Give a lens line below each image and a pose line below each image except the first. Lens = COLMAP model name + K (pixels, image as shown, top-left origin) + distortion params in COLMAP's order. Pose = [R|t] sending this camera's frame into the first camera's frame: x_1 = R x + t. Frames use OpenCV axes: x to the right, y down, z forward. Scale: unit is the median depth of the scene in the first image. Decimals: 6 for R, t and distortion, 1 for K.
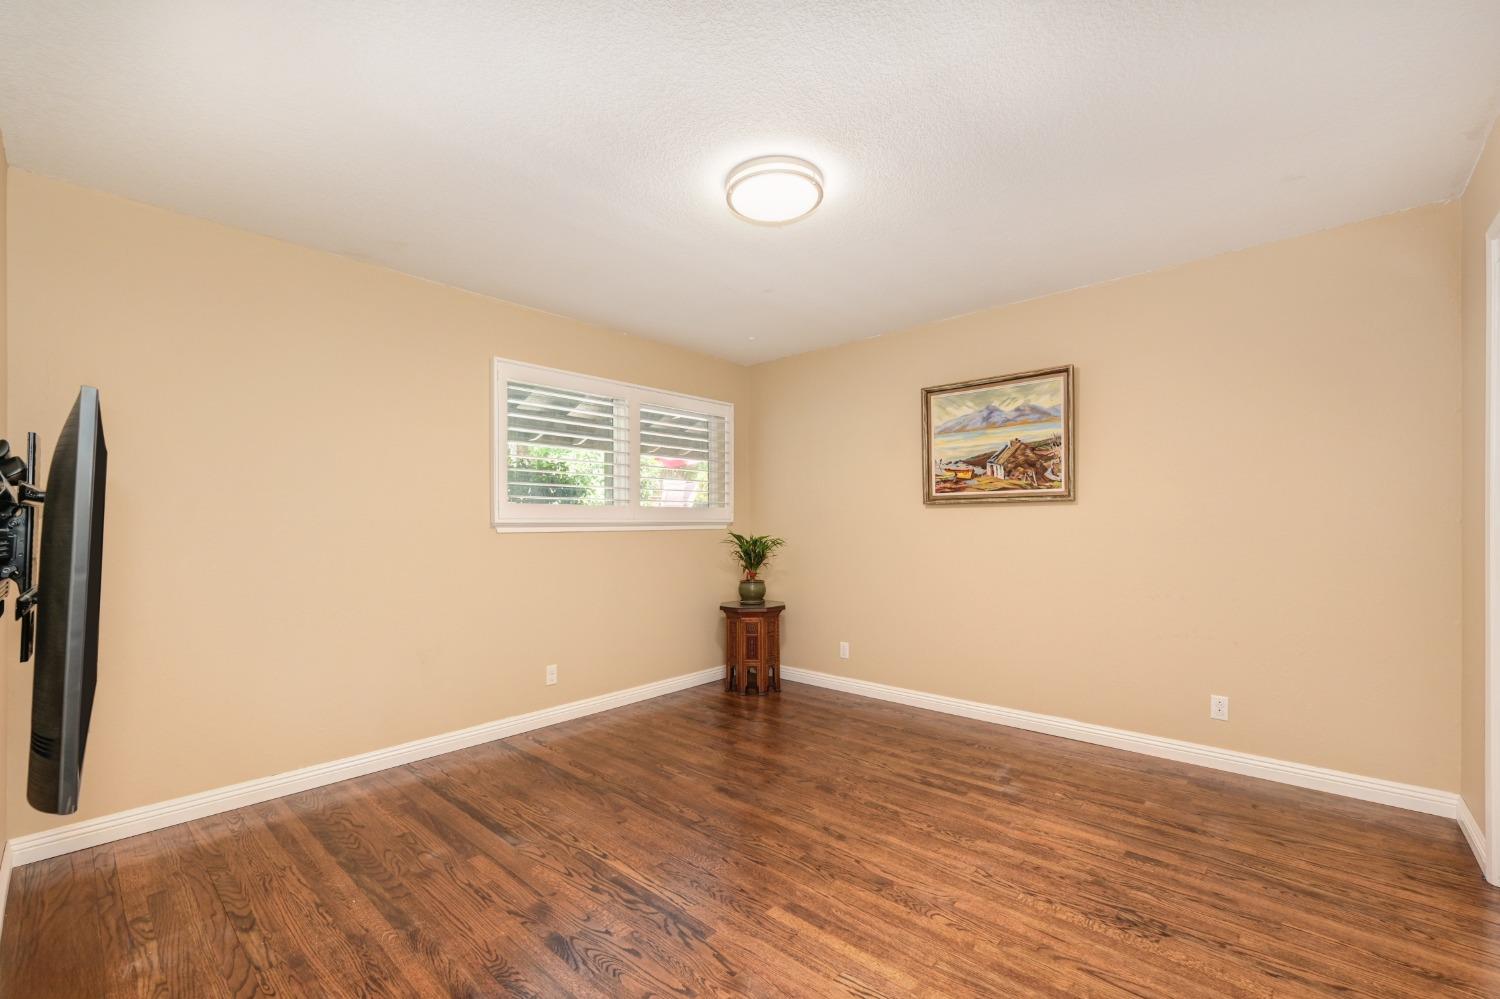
lens RADIAL K [[622.5, 0, 750.0], [0, 622.5, 499.5], [0, 0, 1]] dist [-0.000235, -0.000033]
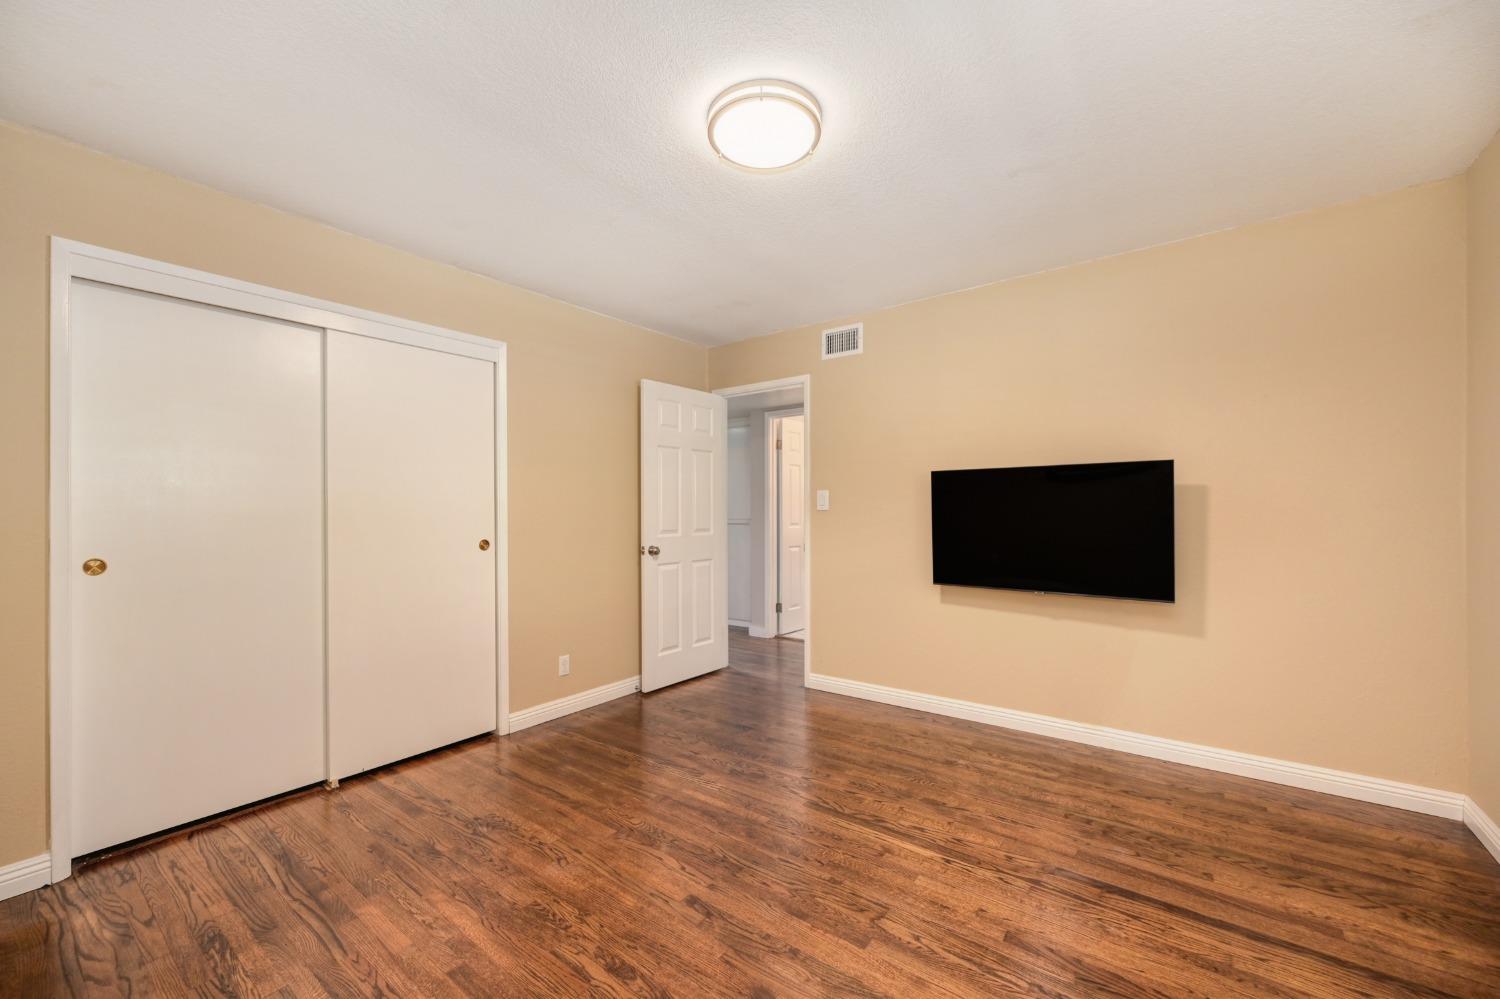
lens RADIAL K [[598.4, 0, 760.3], [0, 598.4, 499.8], [0, 0, 1]] dist [0.000779, 0.000146]
pose [[-0.994562, 0.010174, -0.103652, 0.140674], [0.016194, 0.998220, -0.057403, 0.067777], [0.102883, -0.058769, -0.992956, 1.911920]]
